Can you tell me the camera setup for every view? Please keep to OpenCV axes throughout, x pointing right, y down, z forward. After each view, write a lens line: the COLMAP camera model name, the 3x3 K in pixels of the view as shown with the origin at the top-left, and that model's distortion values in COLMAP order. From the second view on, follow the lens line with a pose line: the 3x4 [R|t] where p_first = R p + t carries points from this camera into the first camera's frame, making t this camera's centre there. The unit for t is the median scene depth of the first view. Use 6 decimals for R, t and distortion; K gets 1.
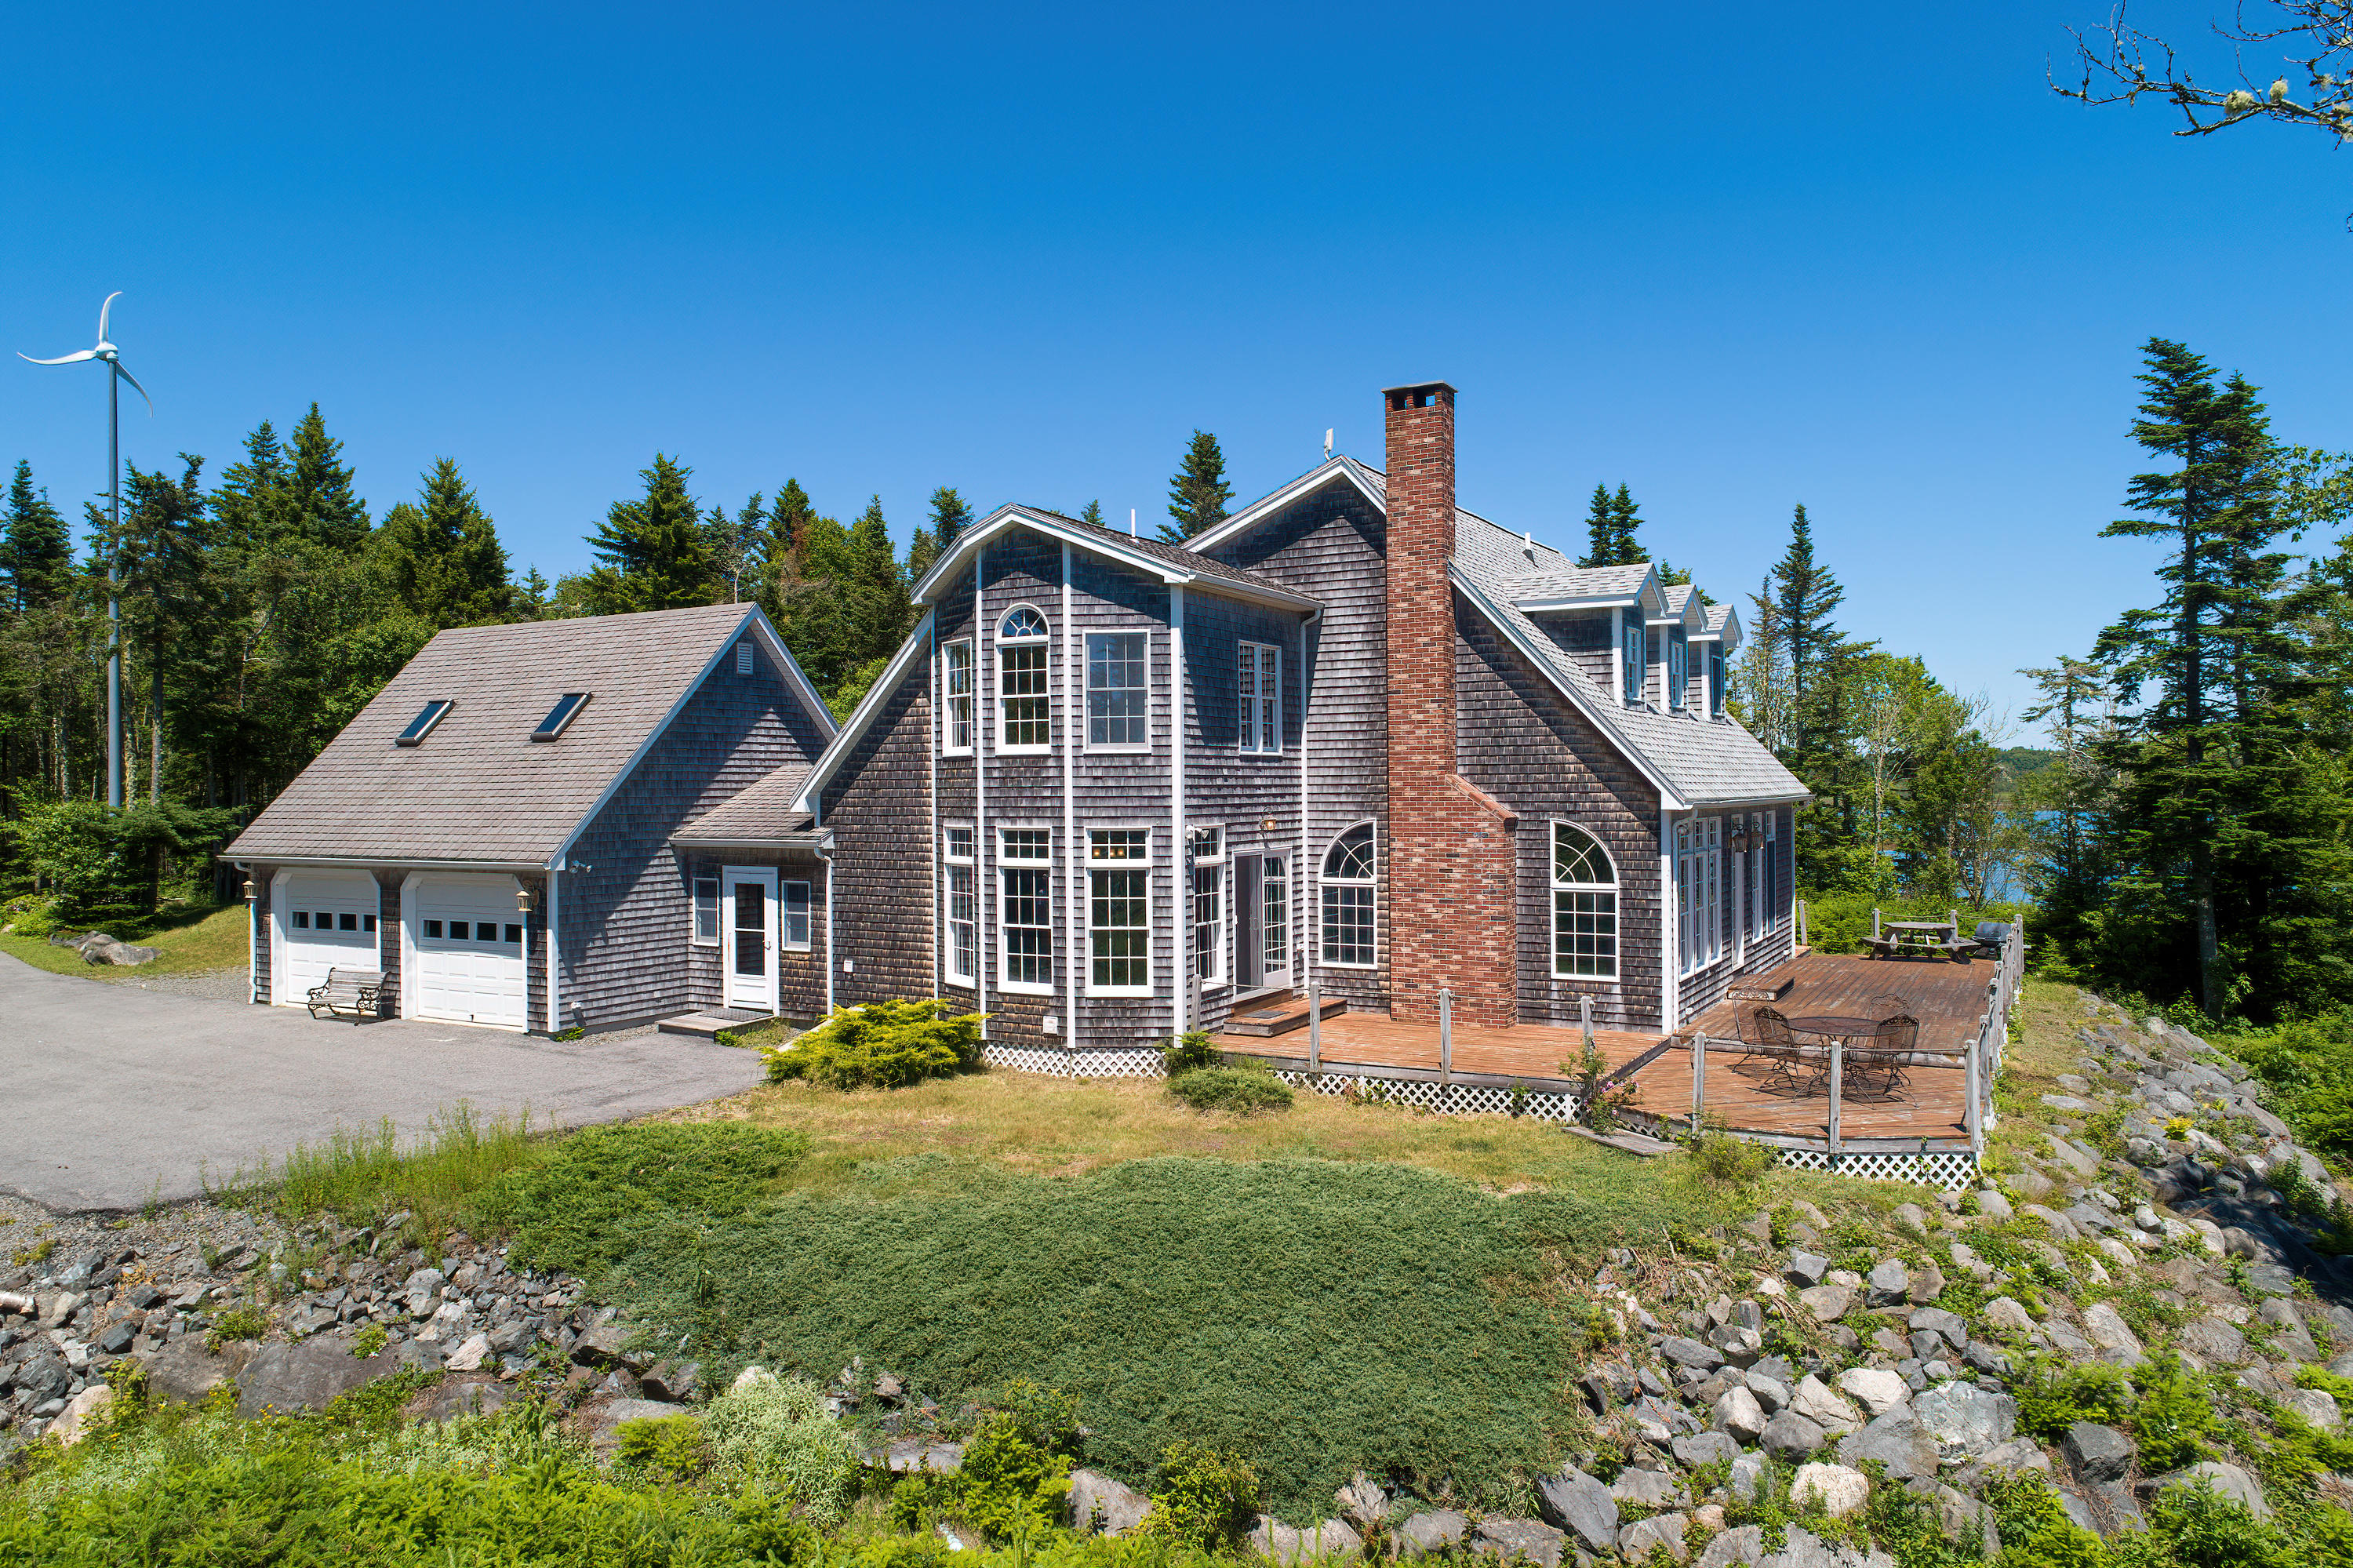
lens RADIAL K [[1584.5, 0, 1191.4], [0, 1584.5, 786.6], [0, 0, 1]] dist [-0.006454, 0.006353]
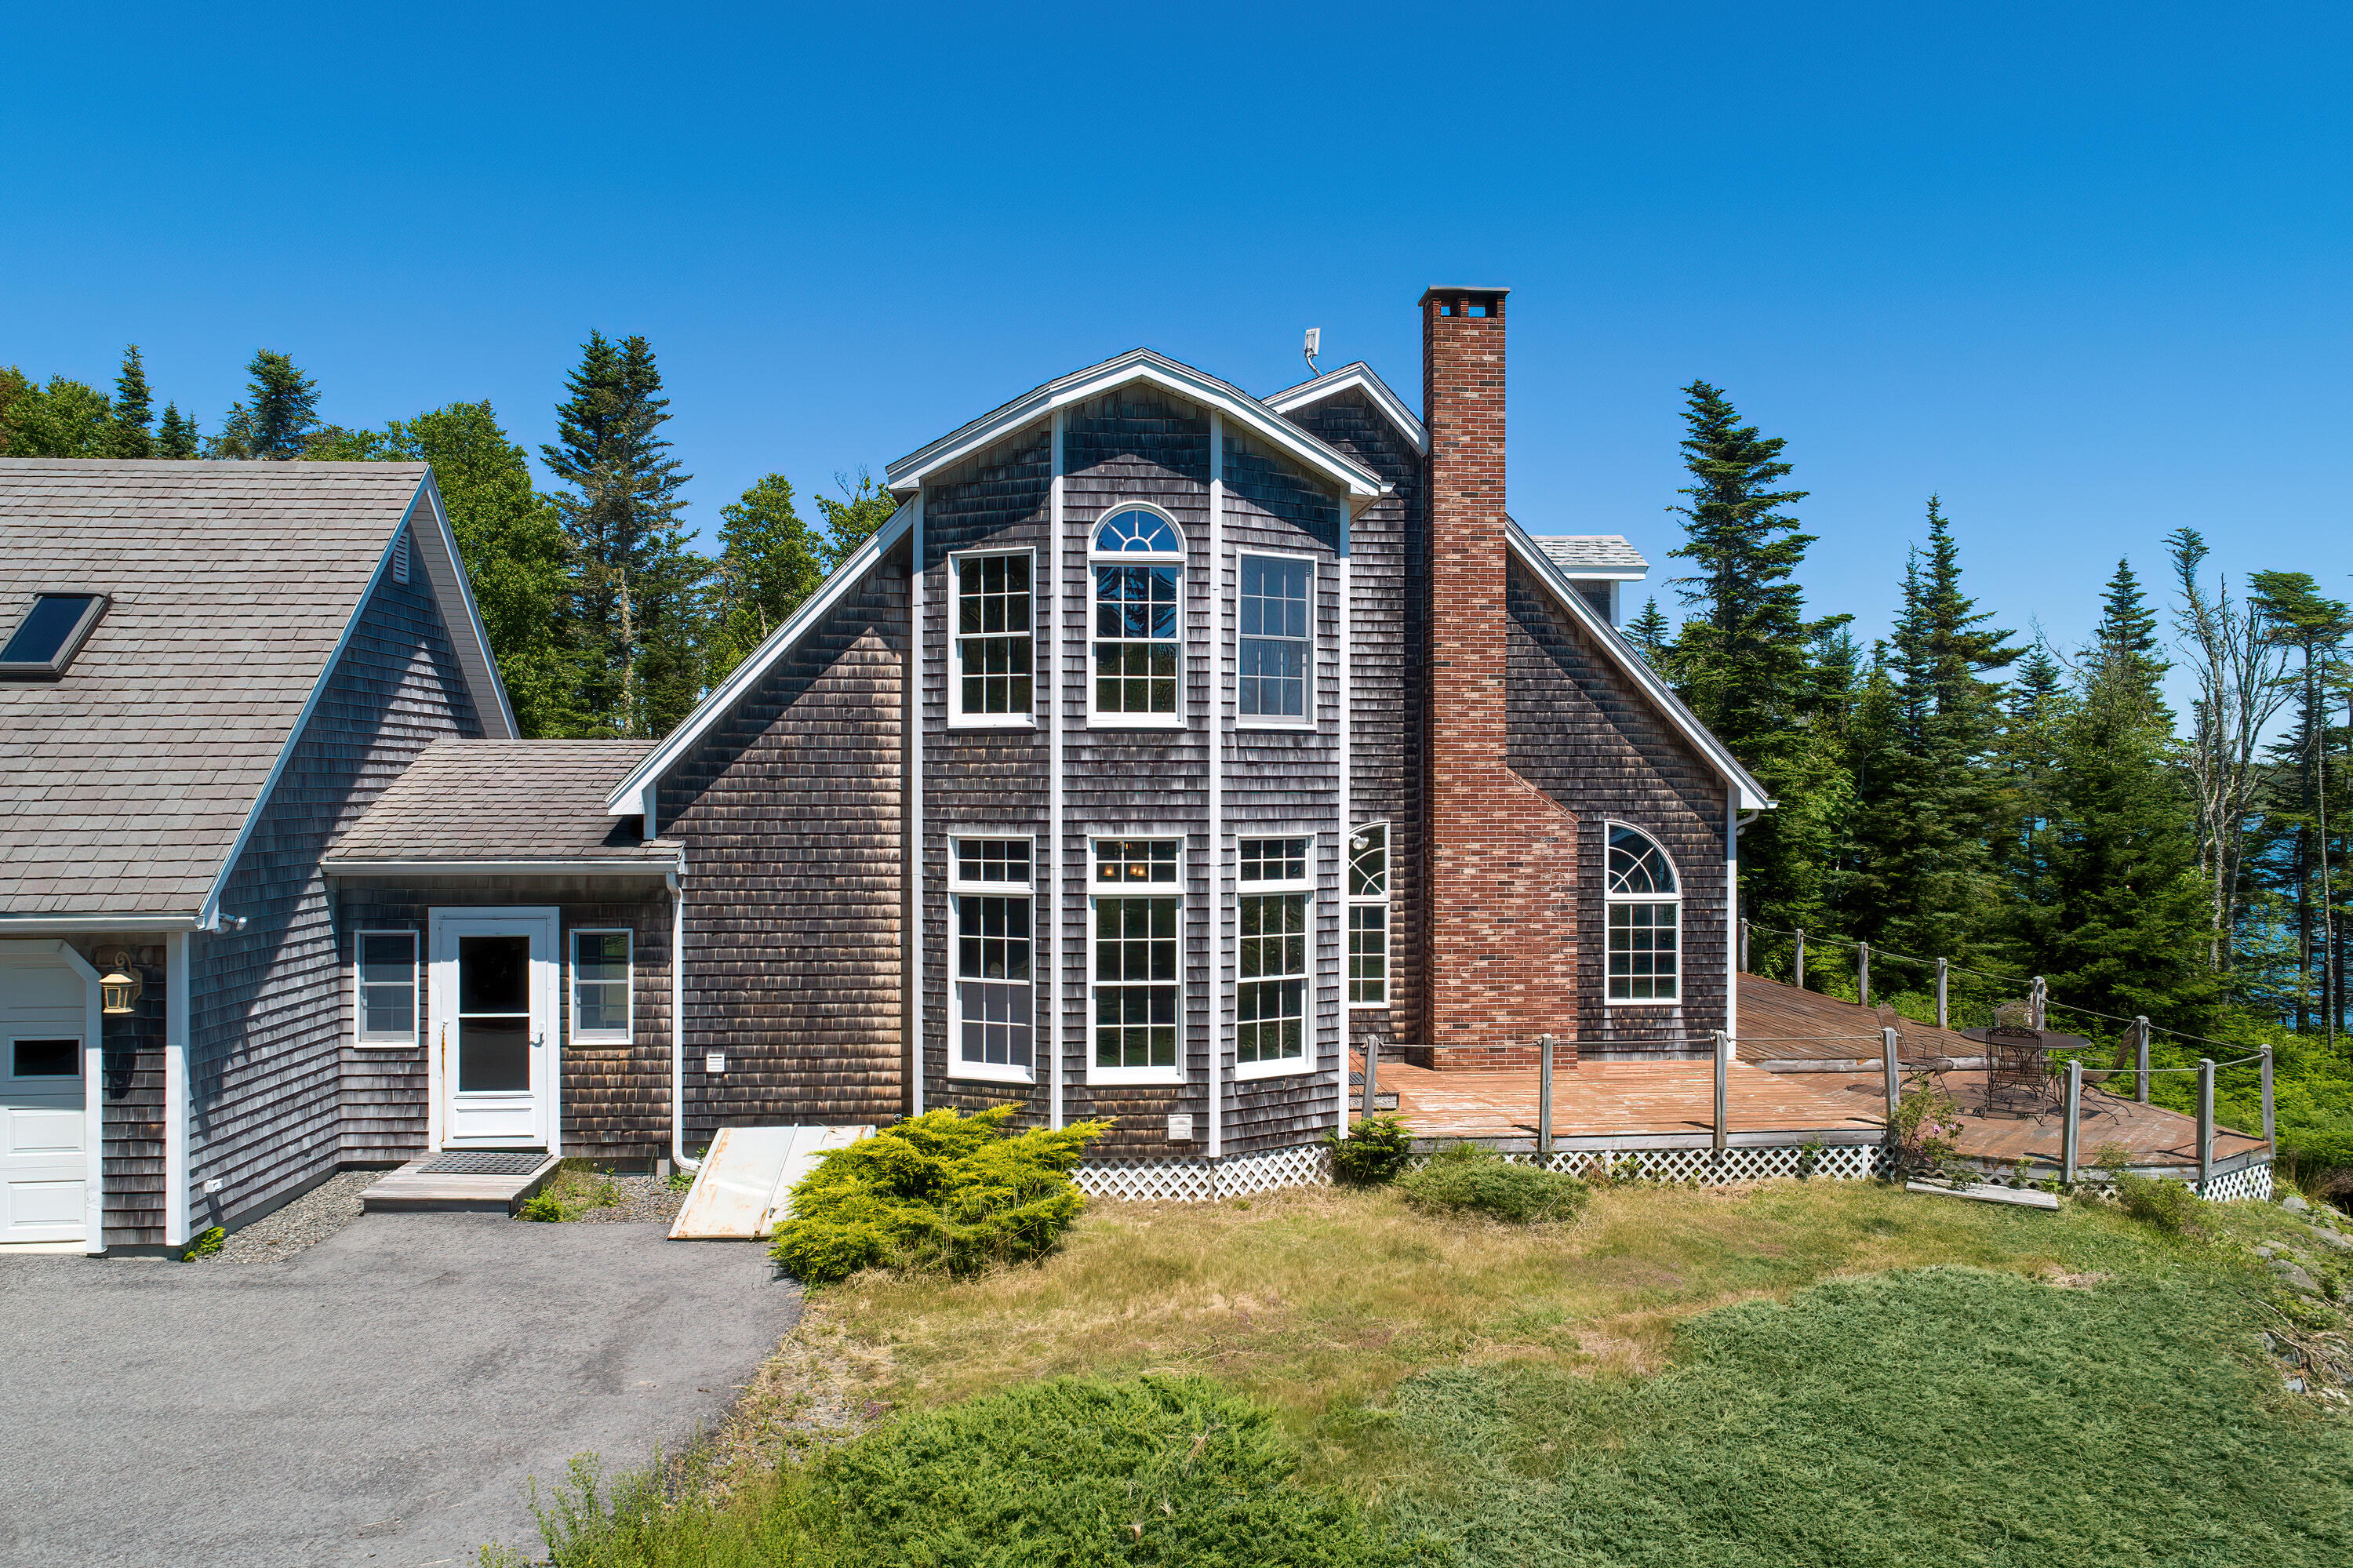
lens RADIAL K [[1584.5, 0, 1191.4], [0, 1584.5, 786.6], [0, 0, 1]] dist [-0.006454, 0.006353]
pose [[0.830078, 0.006612, 0.557608, -0.446783], [-0.006537, 0.999976, -0.002126, 0.005804], [-0.557609, -0.001881, 0.830102, 0.417917]]
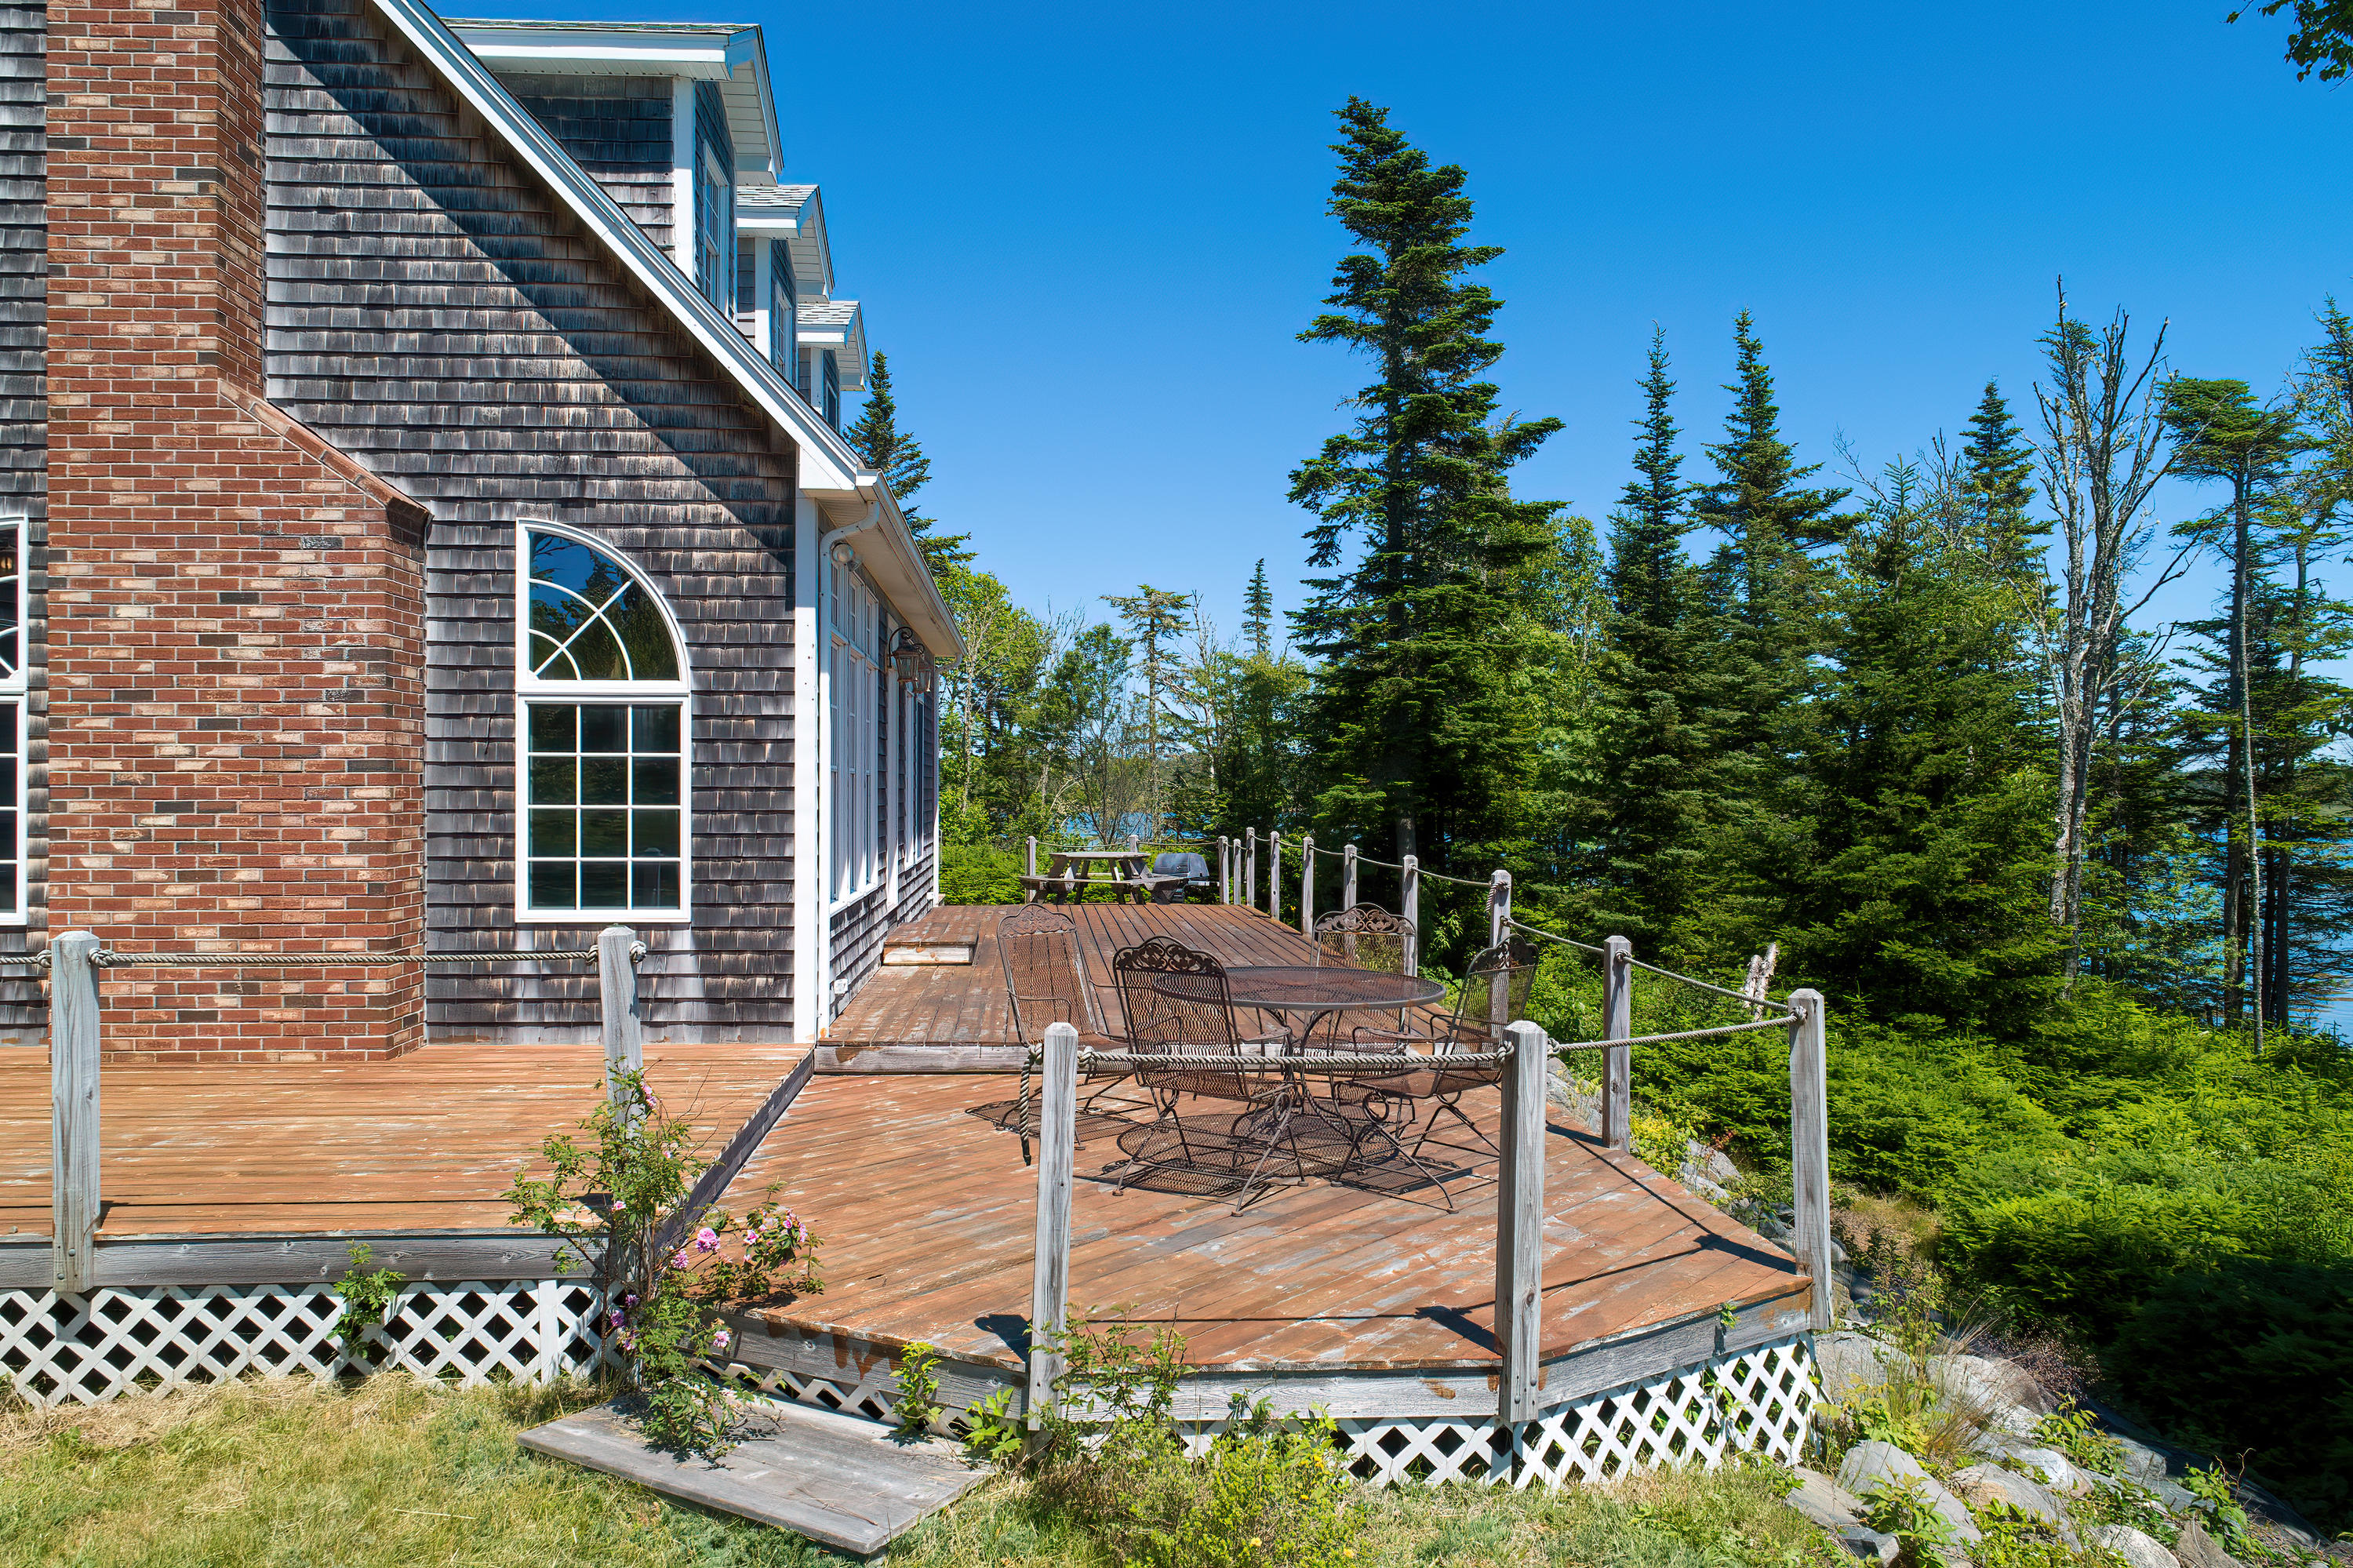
lens RADIAL K [[1605.5, 0, 1125.3], [0, 1605.5, 792.2], [0, 0, 1]] dist [-0.007494, 0.006361]
pose [[0.844134, 0.008589, 0.536063, 0.143167], [-0.007987, 0.999962, -0.003446, 0.090189], [-0.536073, -0.001372, 0.844171, 0.590551]]
